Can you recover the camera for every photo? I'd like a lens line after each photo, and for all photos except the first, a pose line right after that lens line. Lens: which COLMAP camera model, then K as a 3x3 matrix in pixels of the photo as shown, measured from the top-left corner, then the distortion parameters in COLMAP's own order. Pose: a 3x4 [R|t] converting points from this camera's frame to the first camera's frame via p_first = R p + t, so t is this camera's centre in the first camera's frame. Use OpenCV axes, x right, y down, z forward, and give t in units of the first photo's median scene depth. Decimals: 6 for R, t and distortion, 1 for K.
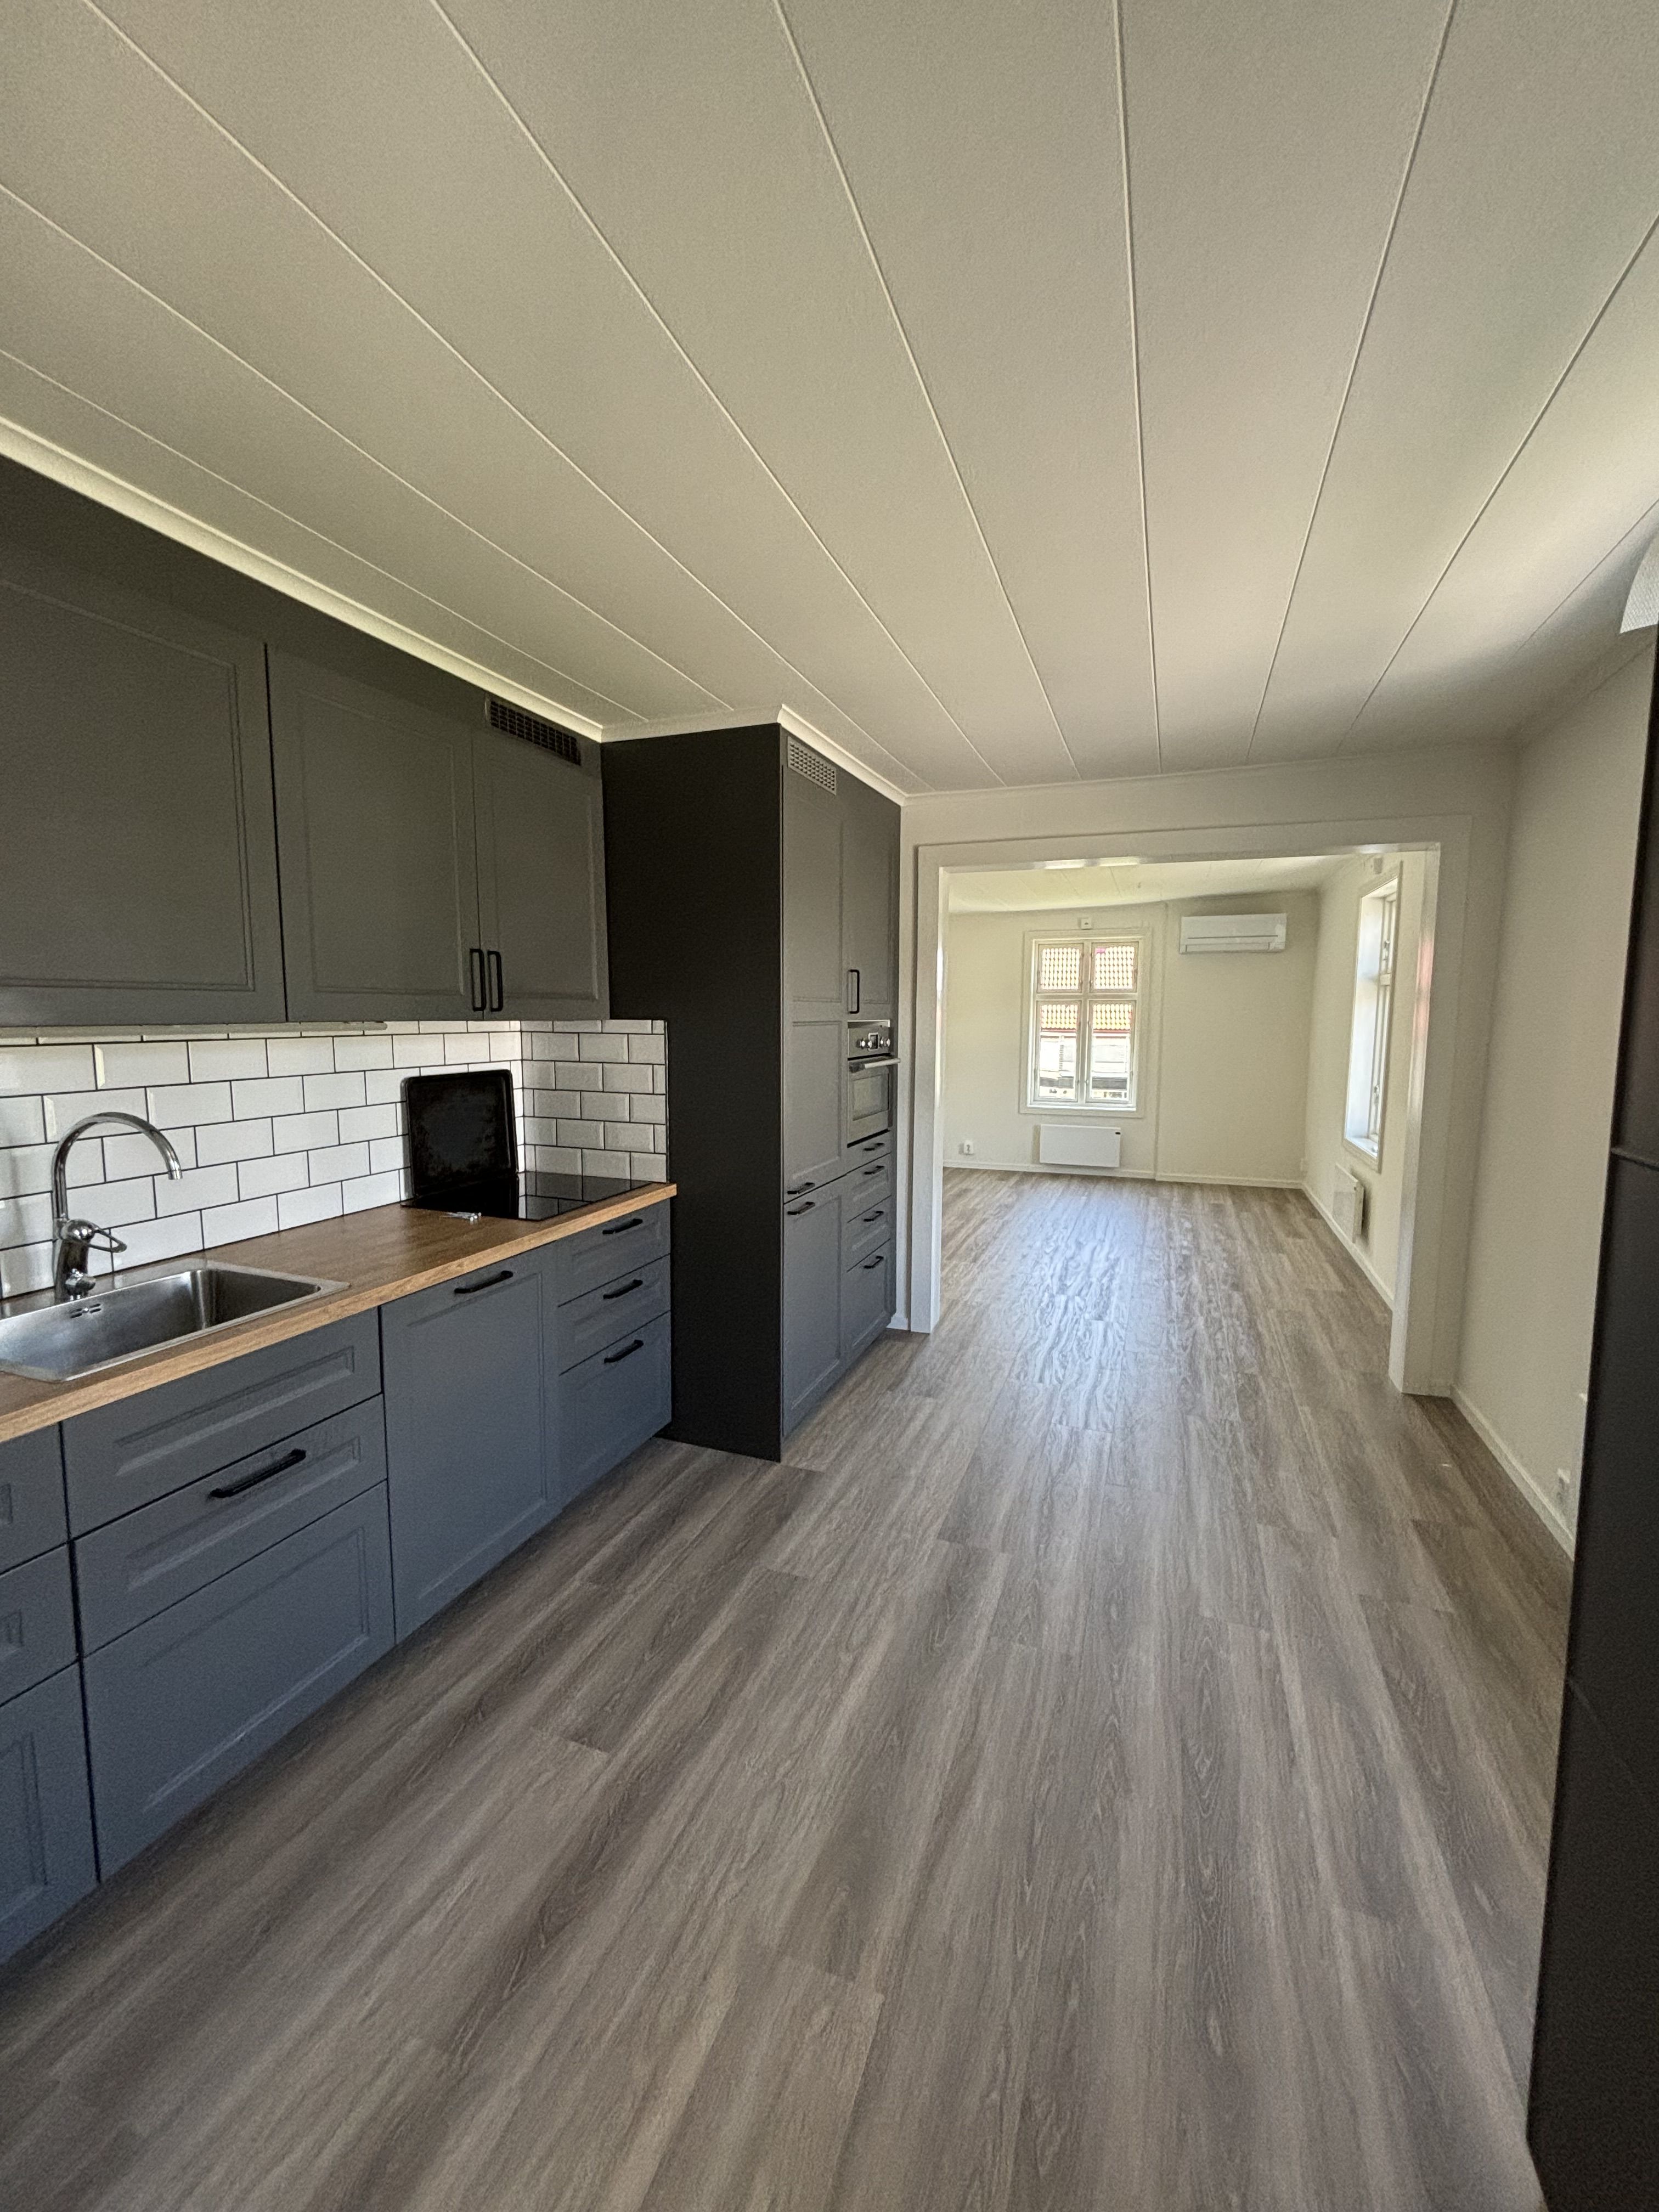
lens RADIAL K [[927.8, 0, 826.6], [0, 927.8, 1096.5], [0, 0, 1]] dist [-0.010738, 0.000005]
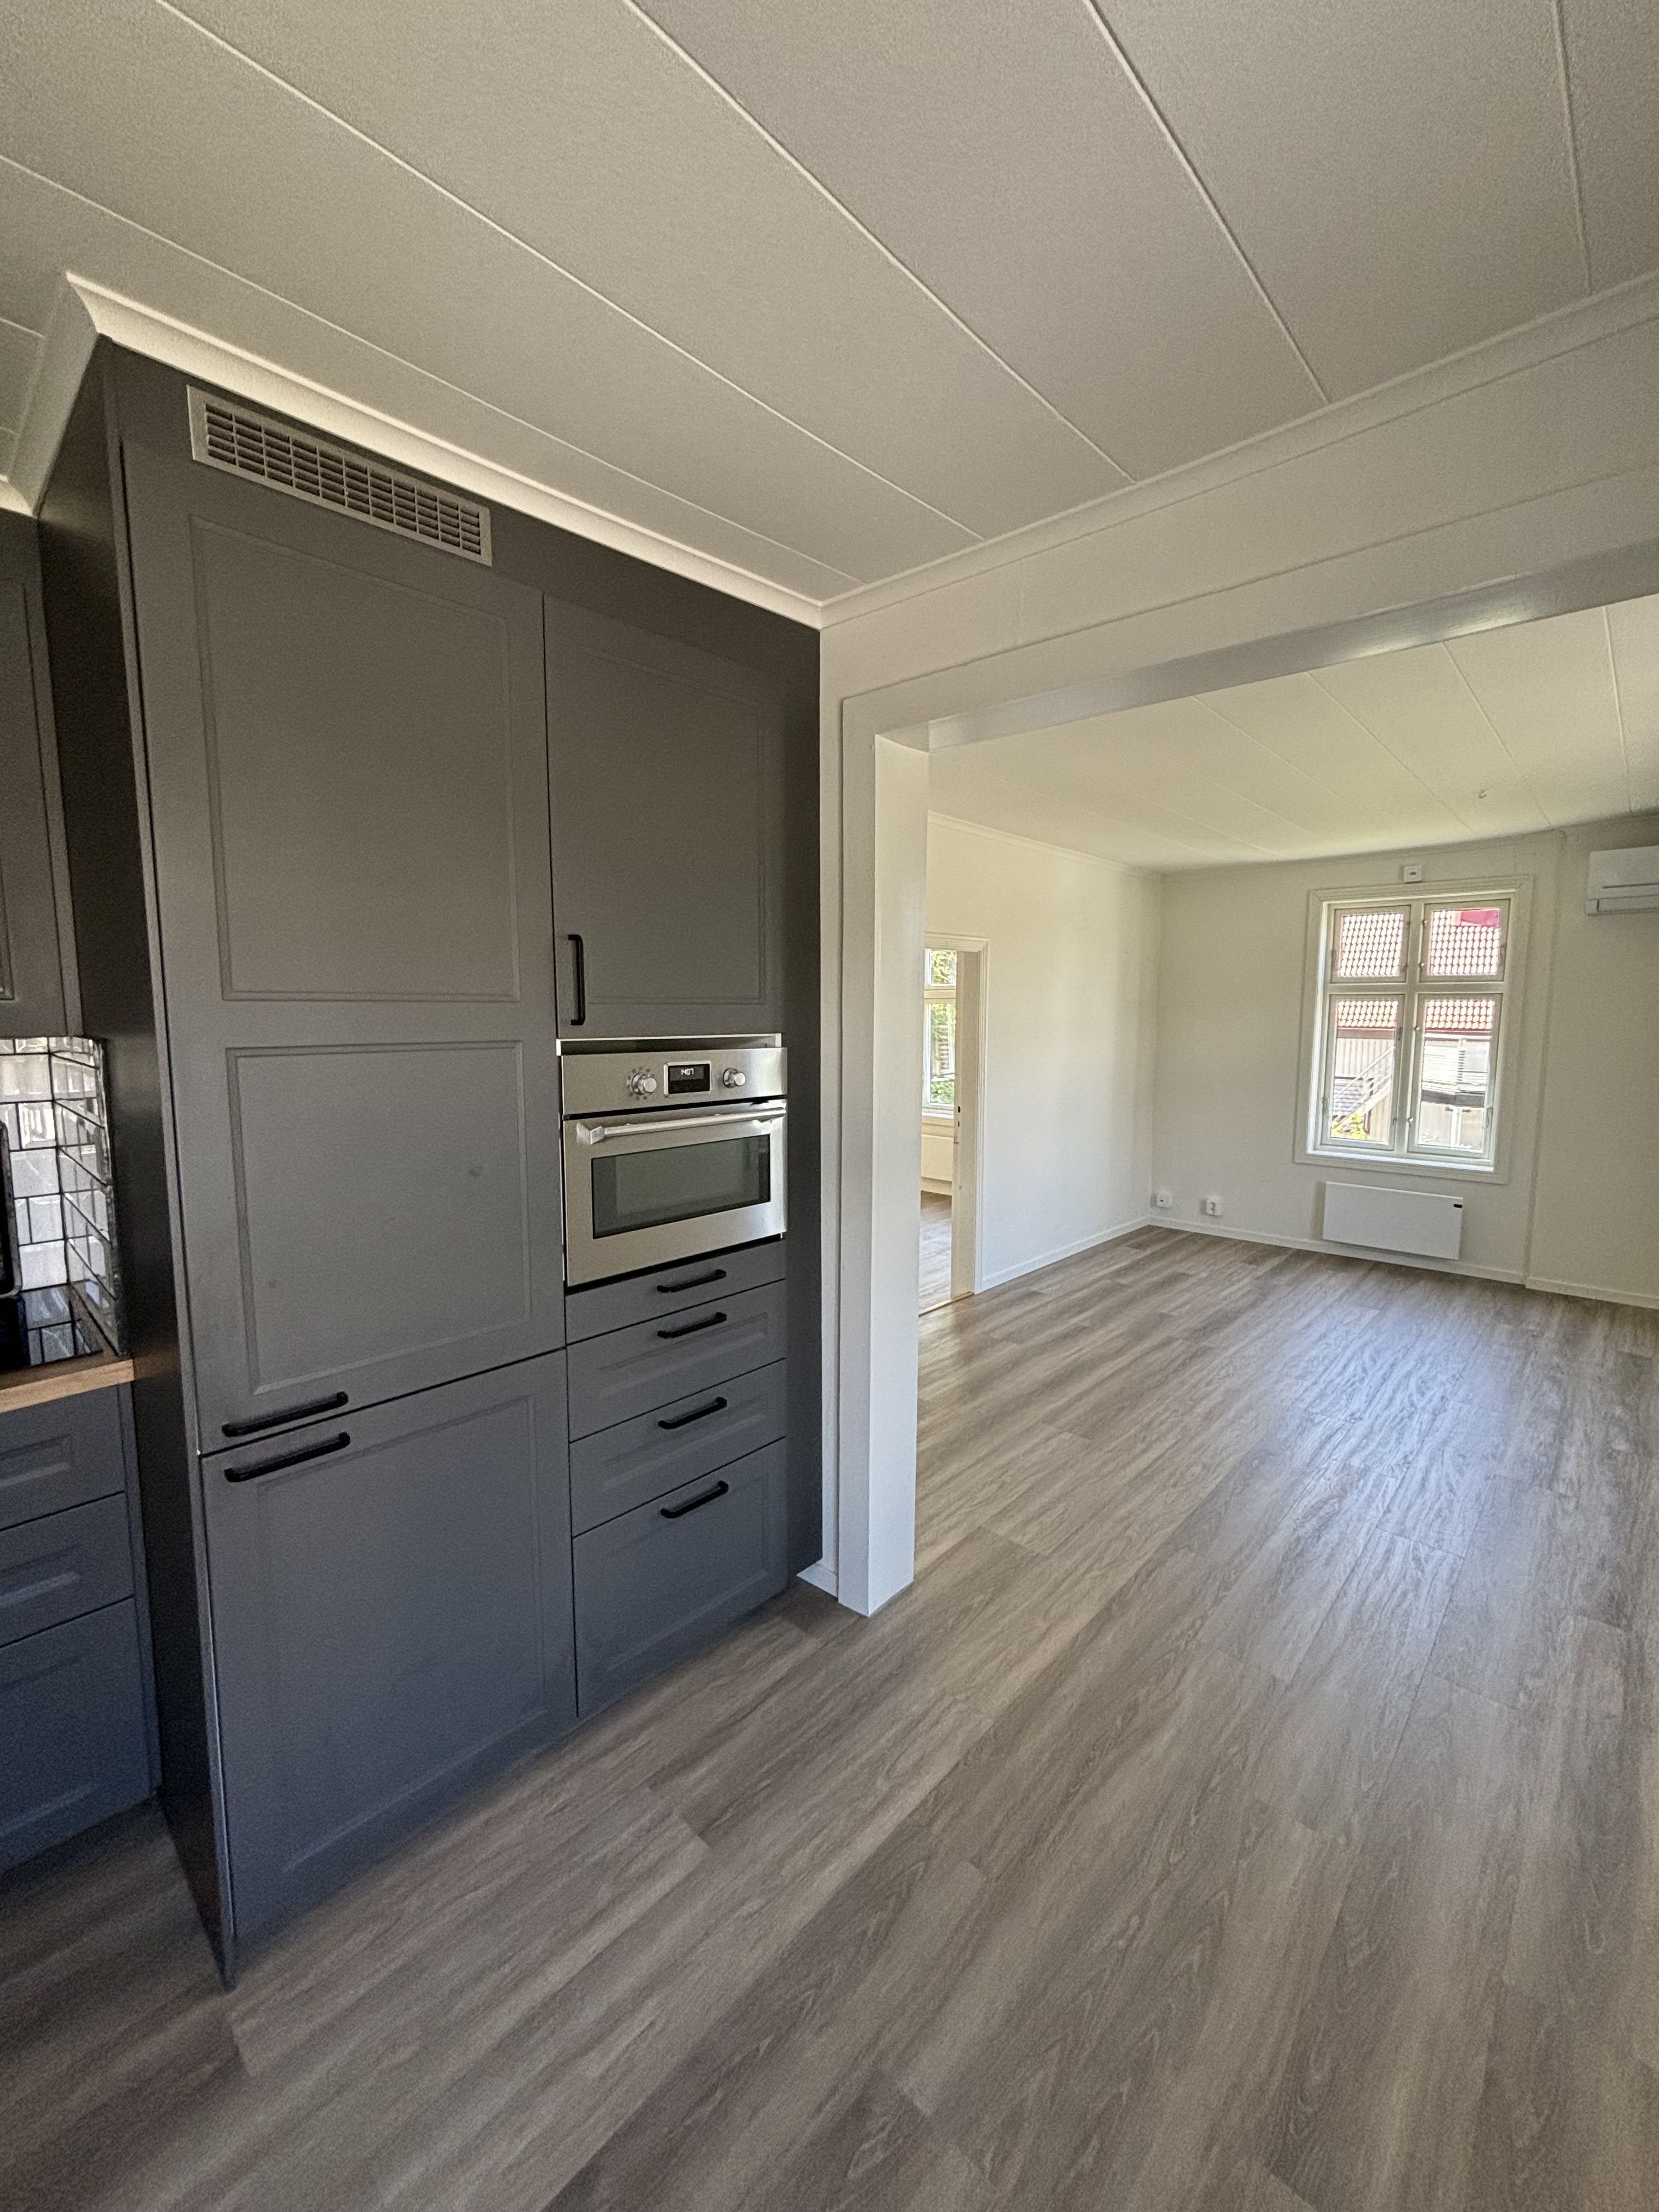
lens RADIAL K [[927.8, 0, 826.6], [0, 927.8, 1096.5], [0, 0, 1]] dist [-0.010738, 0.000005]
pose [[0.927473, 0.037848, -0.371969, 0.151317], [-0.035002, 0.999283, 0.014401, -0.029163], [0.372248, -0.000337, 0.928133, 0.268456]]
